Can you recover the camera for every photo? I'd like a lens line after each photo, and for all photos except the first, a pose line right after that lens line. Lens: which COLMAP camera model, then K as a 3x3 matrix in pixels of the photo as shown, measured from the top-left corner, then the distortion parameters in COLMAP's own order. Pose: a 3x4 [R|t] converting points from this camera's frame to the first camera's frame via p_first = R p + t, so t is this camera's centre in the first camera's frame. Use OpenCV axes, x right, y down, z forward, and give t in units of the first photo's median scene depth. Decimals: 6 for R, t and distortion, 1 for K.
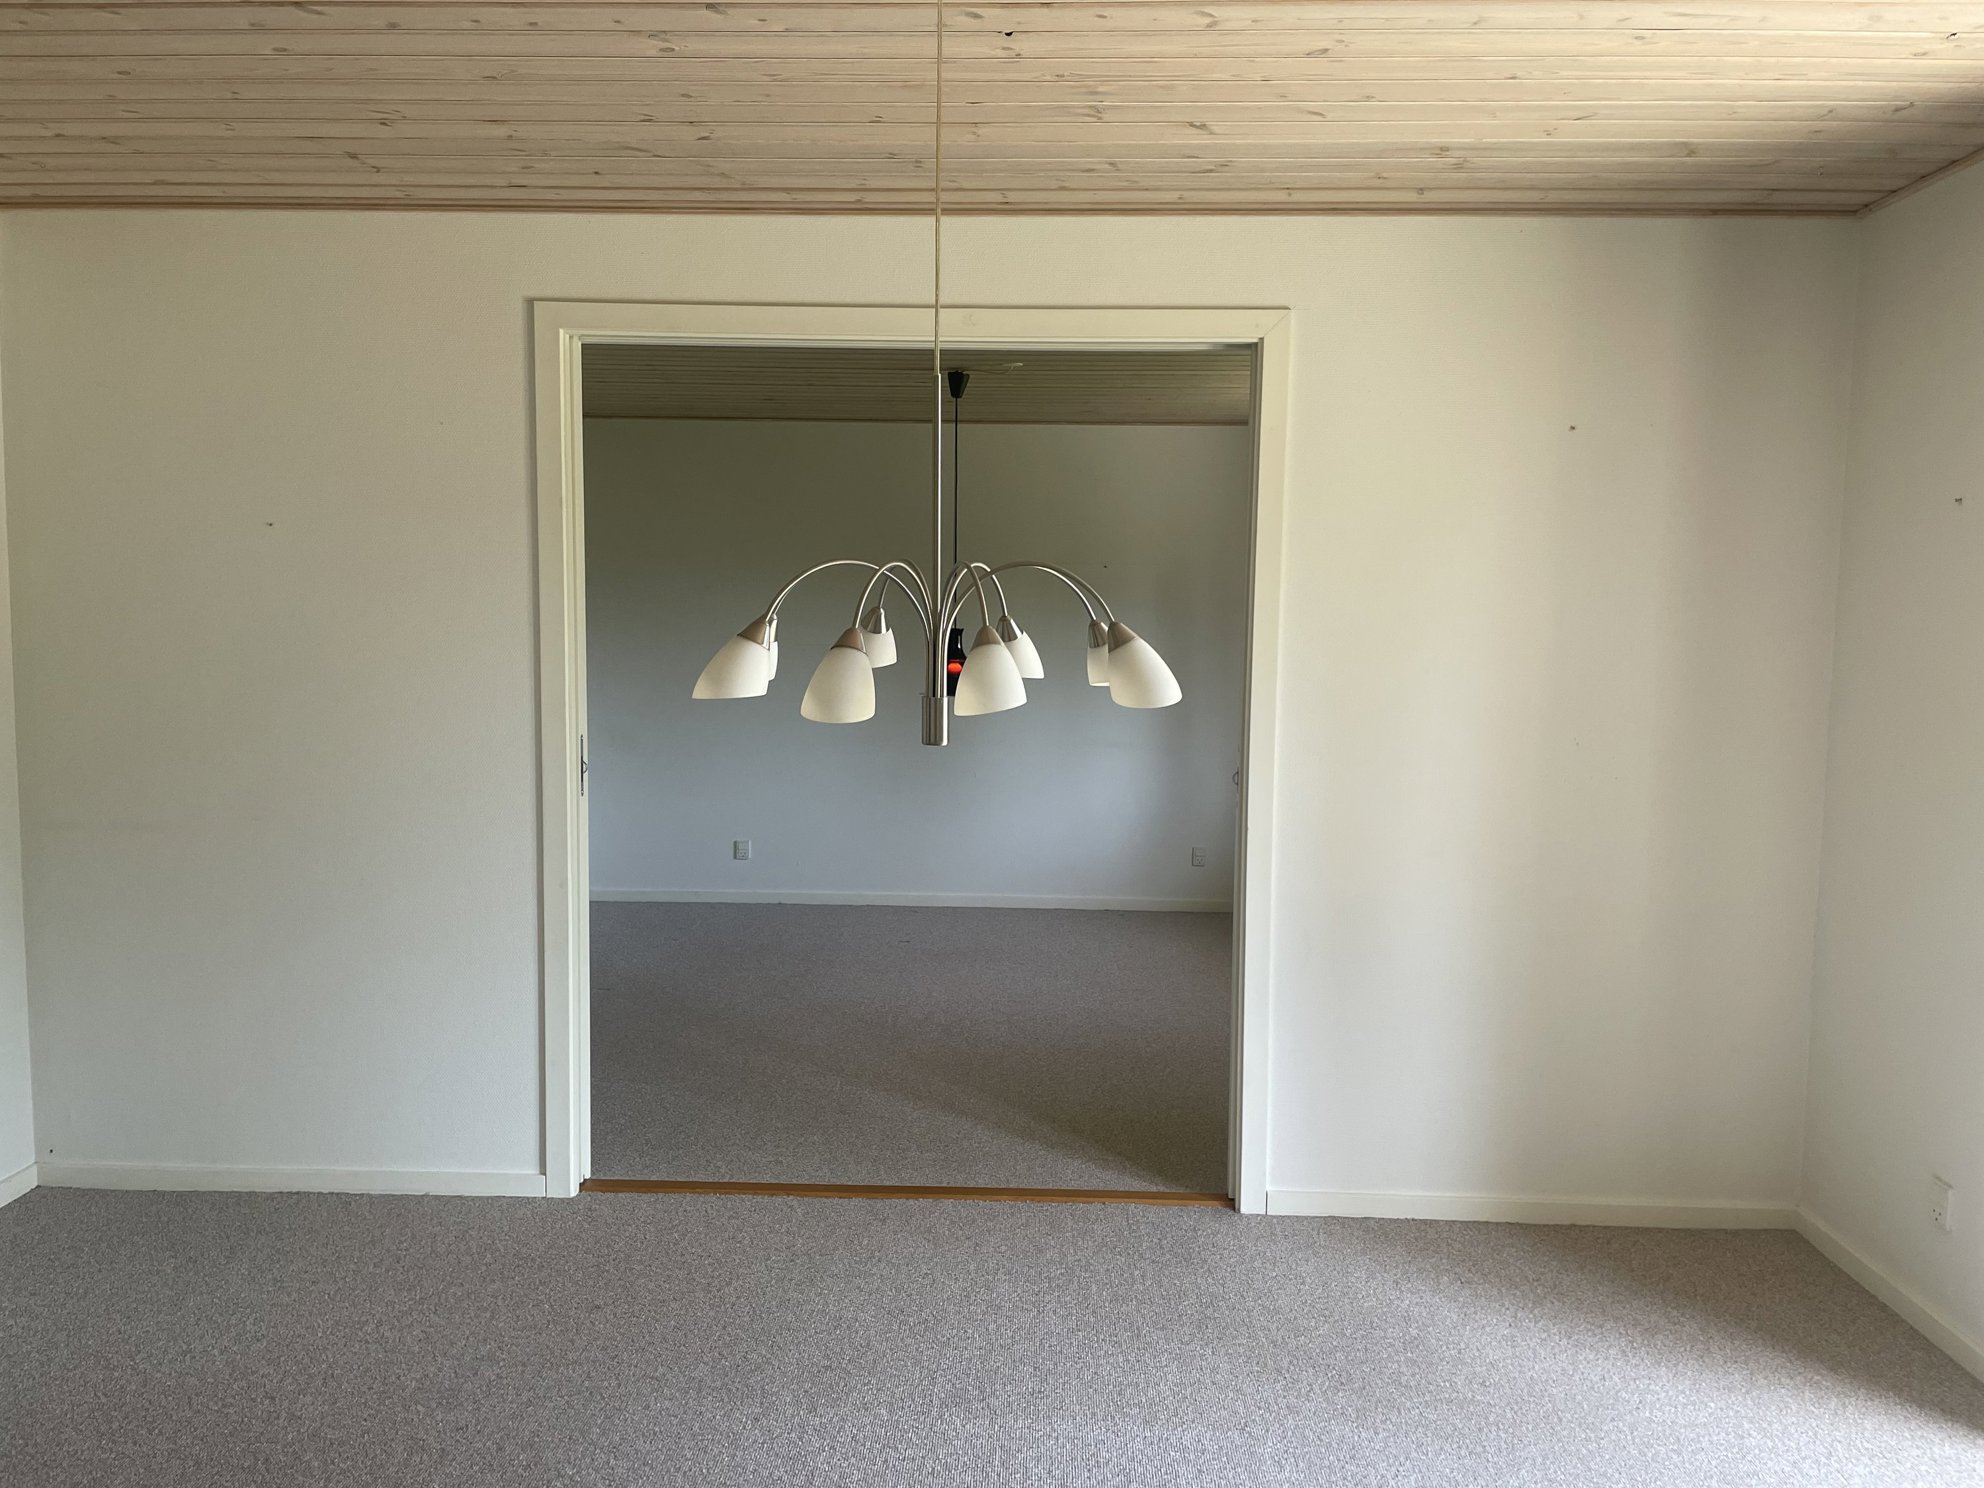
lens RADIAL K [[1497.1, 0, 994.3], [0, 1497.1, 750.0], [0, 0, 1]] dist [0.083147, -0.104988]
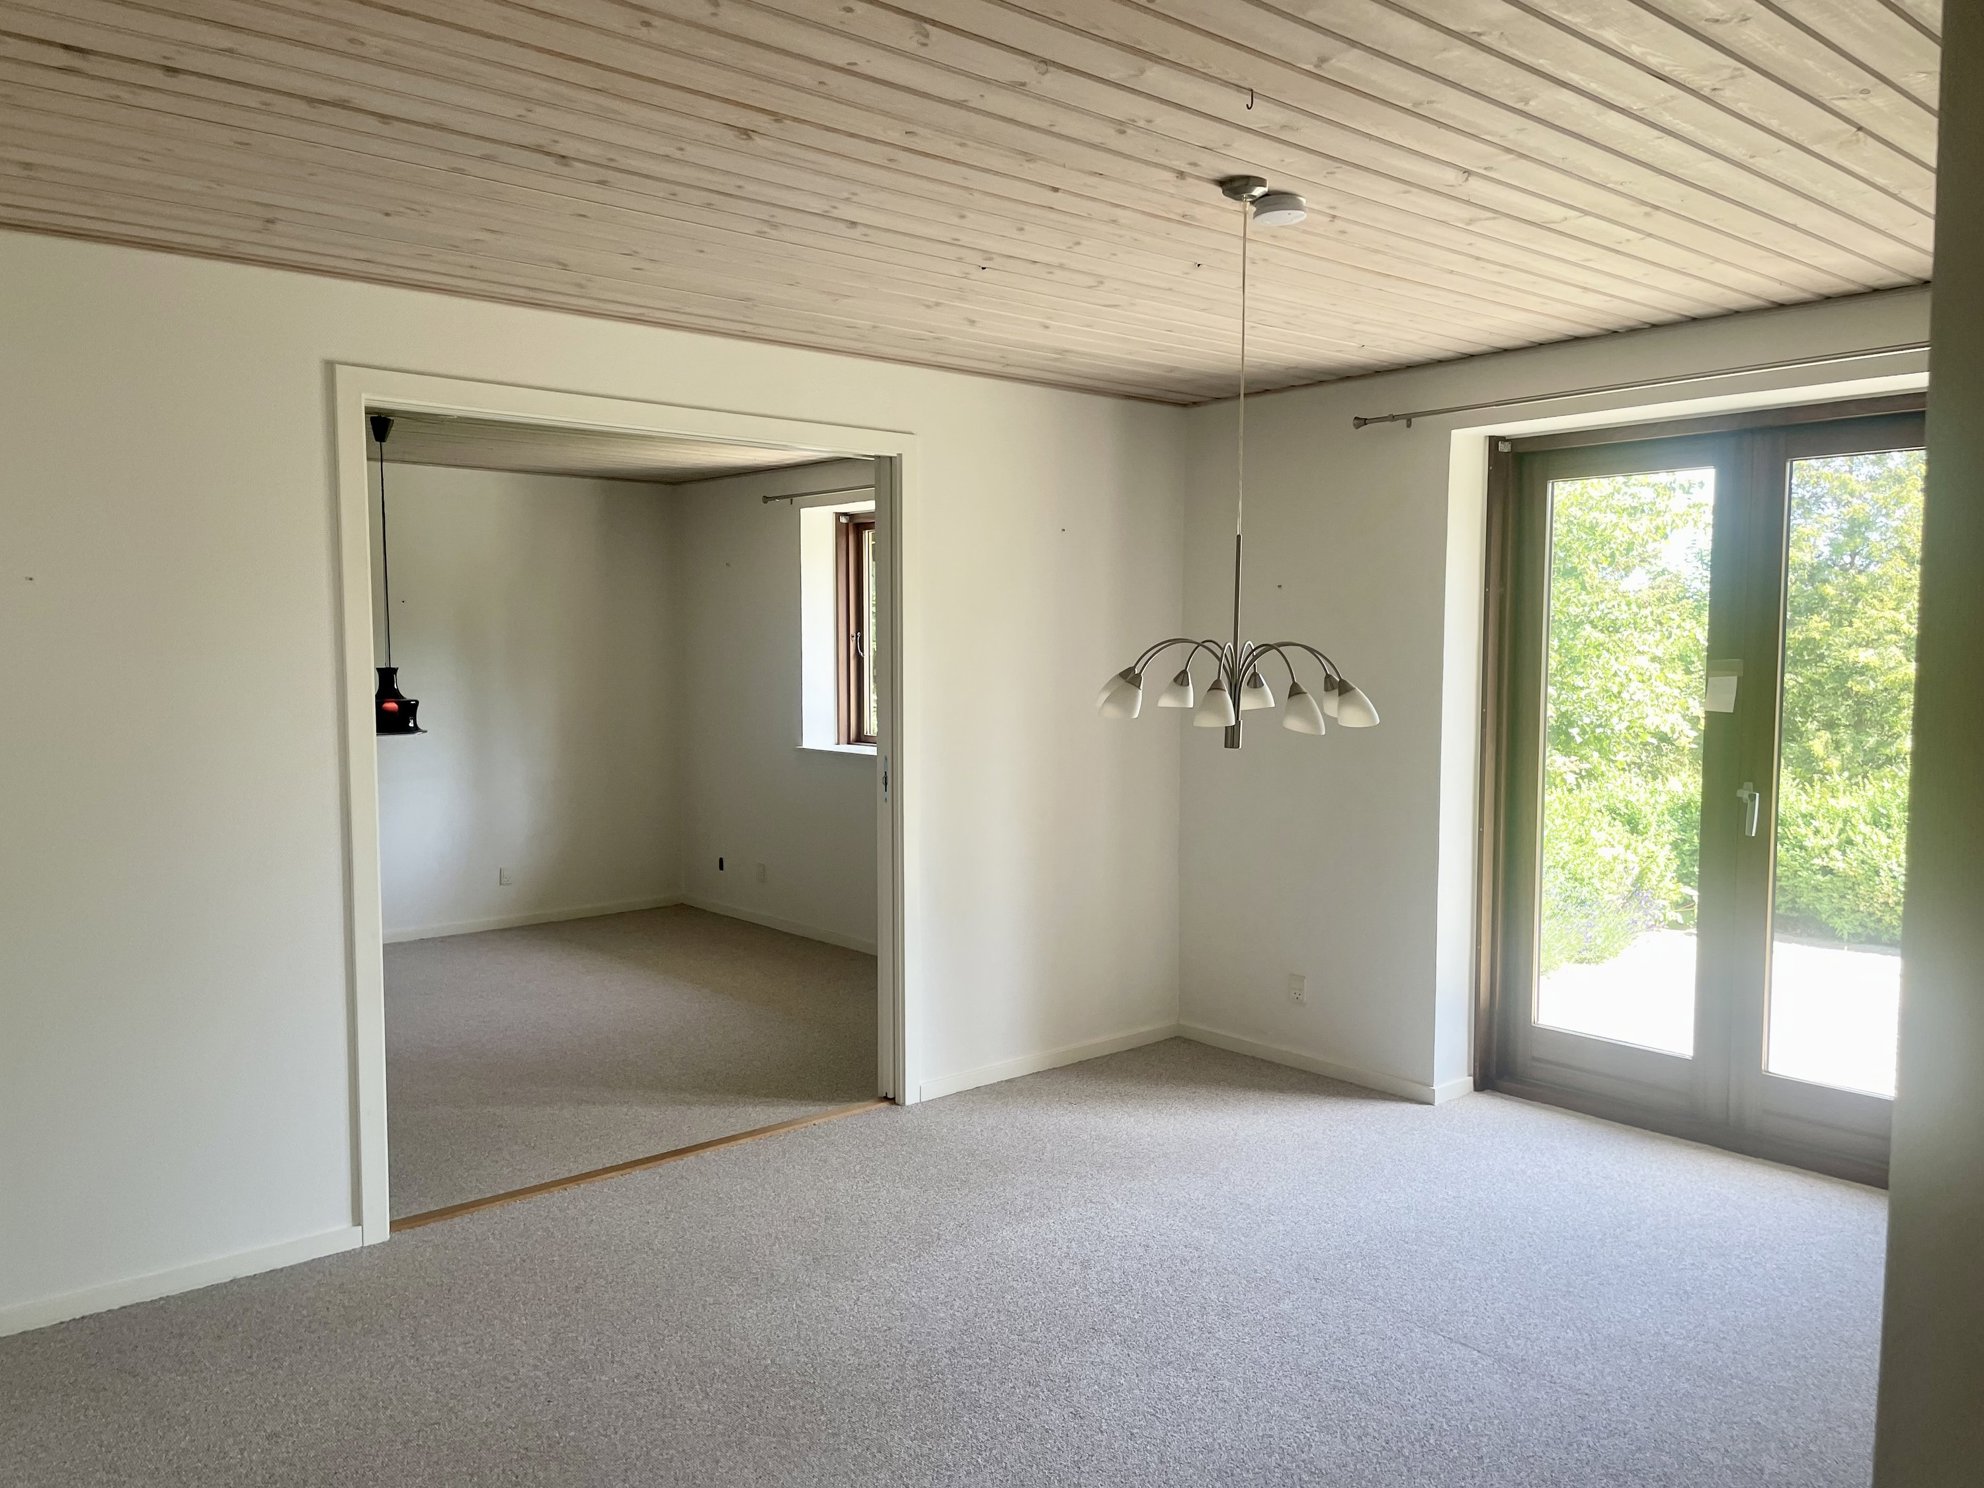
lens RADIAL K [[1478.0, 0, 988.8], [0, 1478.0, 753.0], [0, 0, 1]] dist [0.084529, -0.108925]
pose [[0.741240, -0.063372, 0.668242, -0.660447], [0.068803, 0.997463, 0.018274, -0.023422], [-0.667704, 0.032432, 0.743720, -0.034285]]
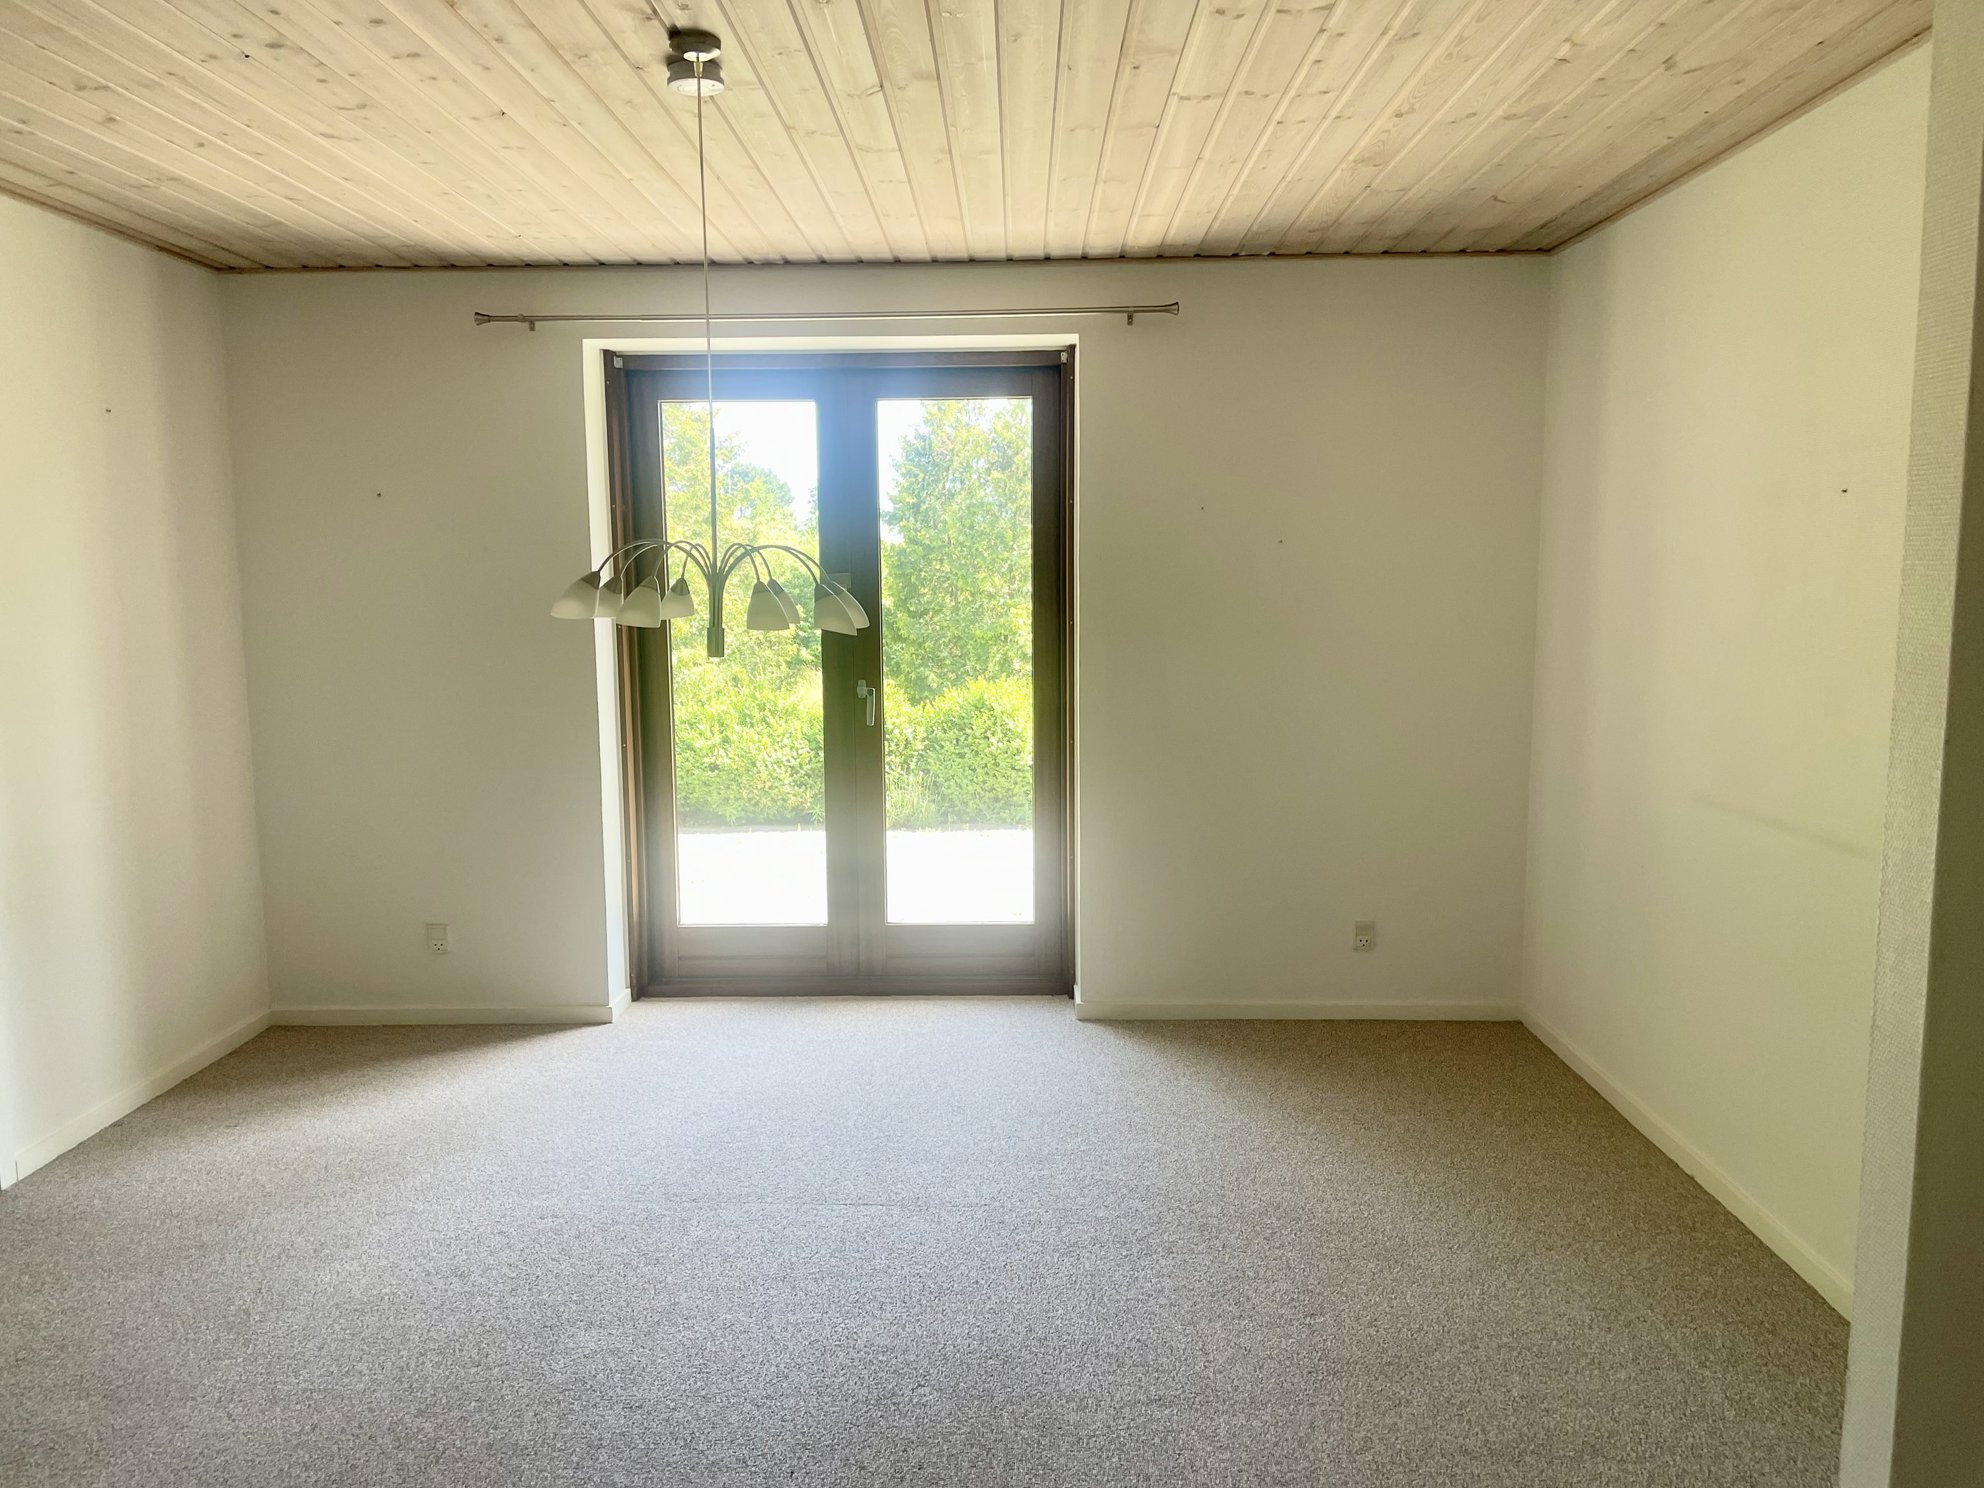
lens RADIAL K [[1478.0, 0, 988.8], [0, 1478.0, 753.0], [0, 0, 1]] dist [0.084529, -0.108925]
pose [[0.003948, -0.134302, 0.990933, -0.782545], [0.097000, 0.986319, 0.133290, -0.041109], [-0.995277, 0.095594, 0.016922, 0.328976]]
